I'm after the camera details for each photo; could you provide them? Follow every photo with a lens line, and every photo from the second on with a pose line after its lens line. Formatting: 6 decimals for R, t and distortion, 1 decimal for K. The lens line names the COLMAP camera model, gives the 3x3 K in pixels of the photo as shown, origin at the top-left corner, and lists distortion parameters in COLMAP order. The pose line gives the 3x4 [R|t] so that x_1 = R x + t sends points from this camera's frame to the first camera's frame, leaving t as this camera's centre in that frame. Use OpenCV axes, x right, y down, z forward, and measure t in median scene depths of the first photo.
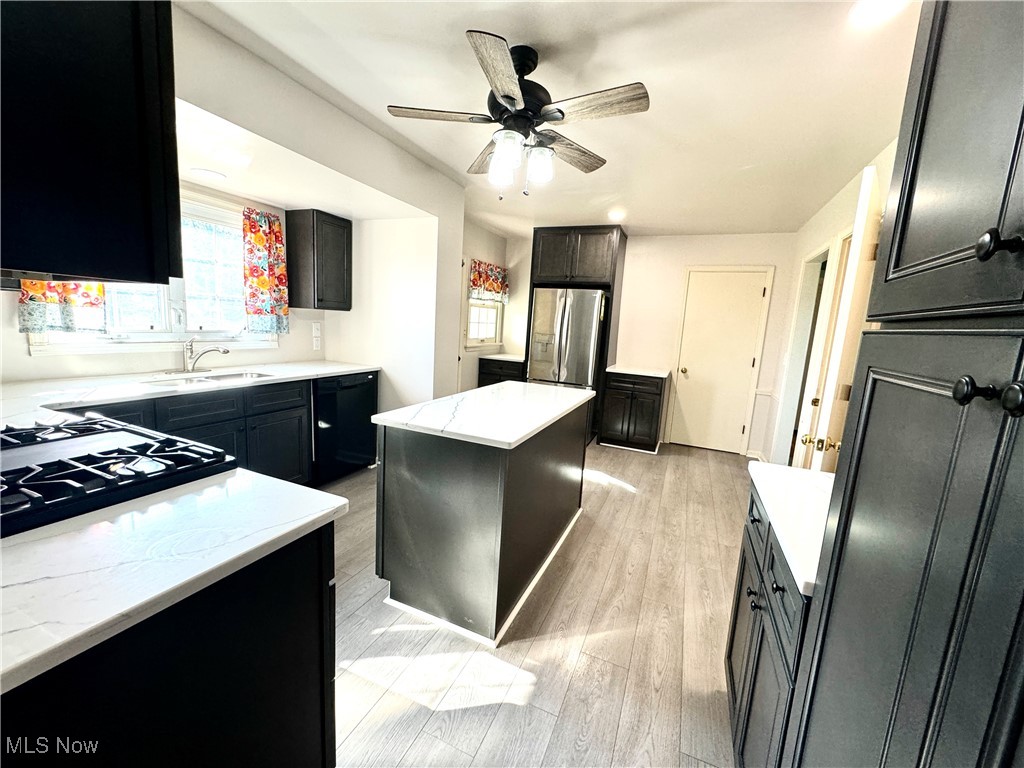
lens RADIAL K [[410.0, 0, 510.2], [0, 410.0, 383.0], [0, 0, 1]] dist [0.001416, -0.000035]
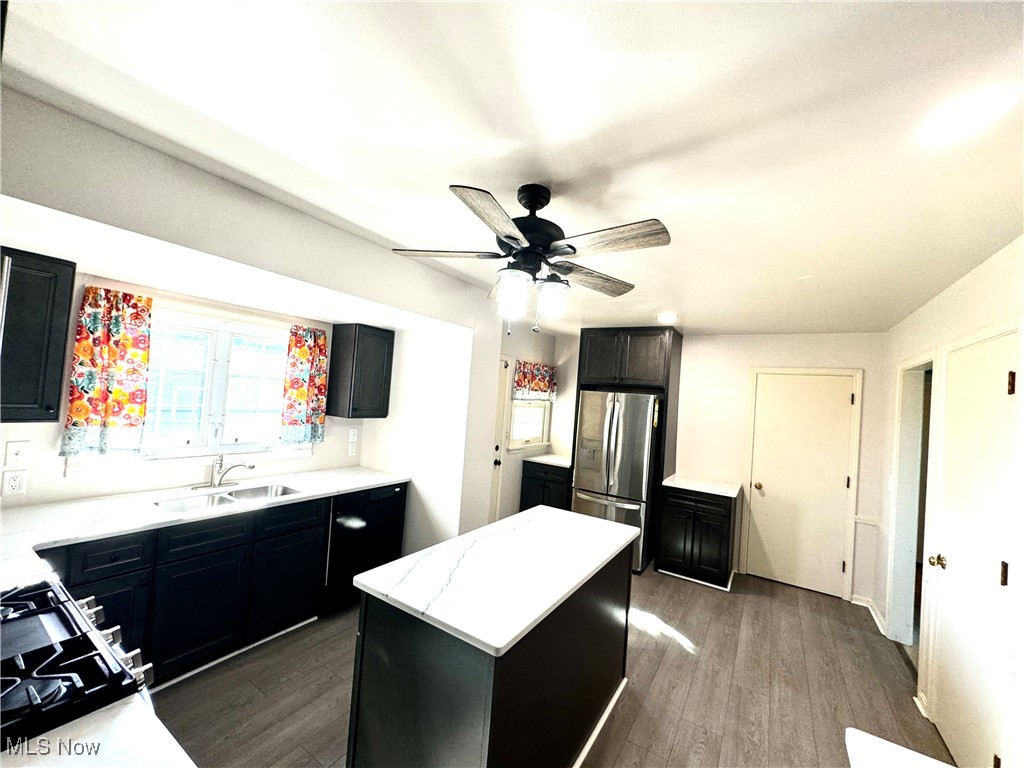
lens RADIAL K [[410.0, 0, 511.2], [0, 410.0, 384.4], [0, 0, 1]] dist [0.001416, -0.000035]
pose [[0.987920, 0.007581, -0.154778, 0.066706], [-0.035835, 0.982907, -0.180583, -0.096943], [0.150764, 0.183948, 0.971305, 0.078179]]
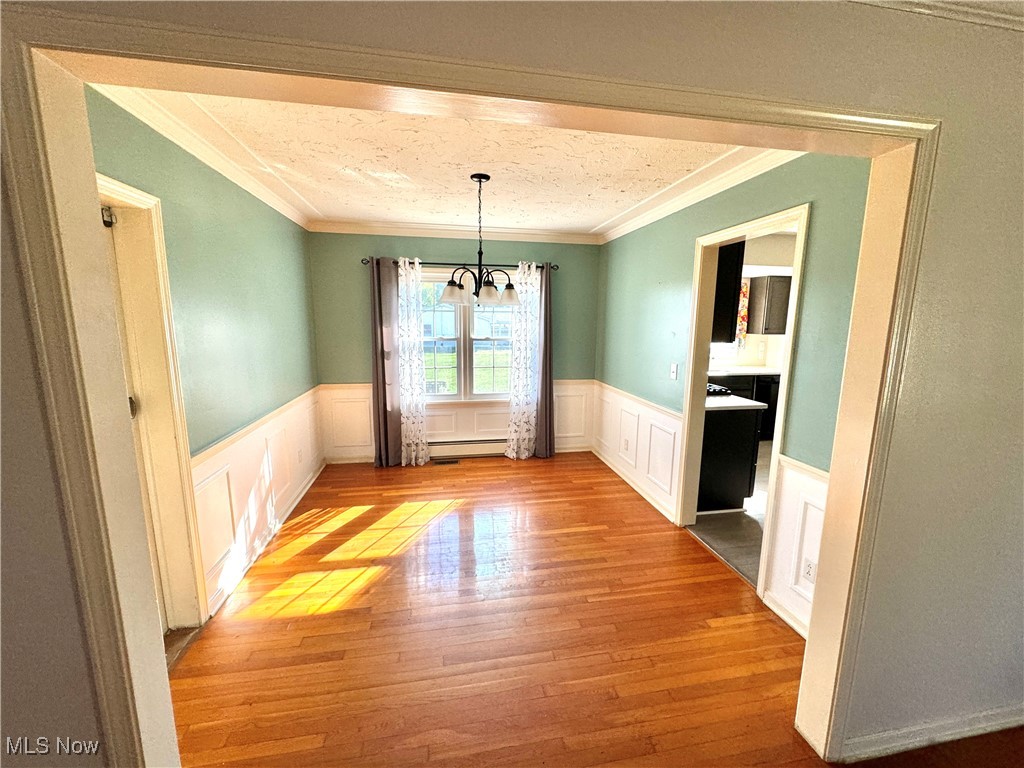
lens RADIAL K [[410.0, 0, 515.4], [0, 410.0, 381.3], [0, 0, 1]] dist [0.001416, -0.000035]
pose [[0.562680, 0.072716, -0.823471, 0.348223], [-0.096395, 0.995100, 0.022005, 0.069387], [0.821036, 0.066996, 0.566932, -0.762257]]
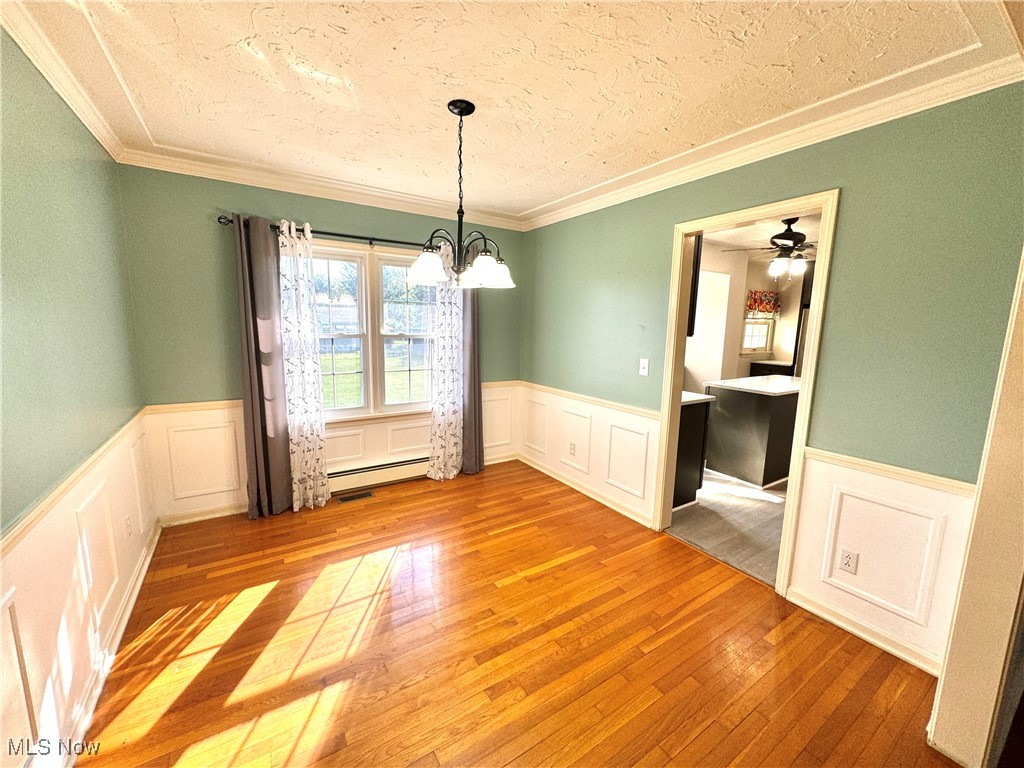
lens RADIAL K [[410.0, 0, 512.8], [0, 410.0, 383.7], [0, 0, 1]] dist [0.001416, -0.000035]
pose [[0.836019, 0.038797, -0.547327, 0.013173], [-0.051592, 0.998636, -0.008018, 0.089677], [0.546269, 0.034941, 0.836881, -0.825308]]
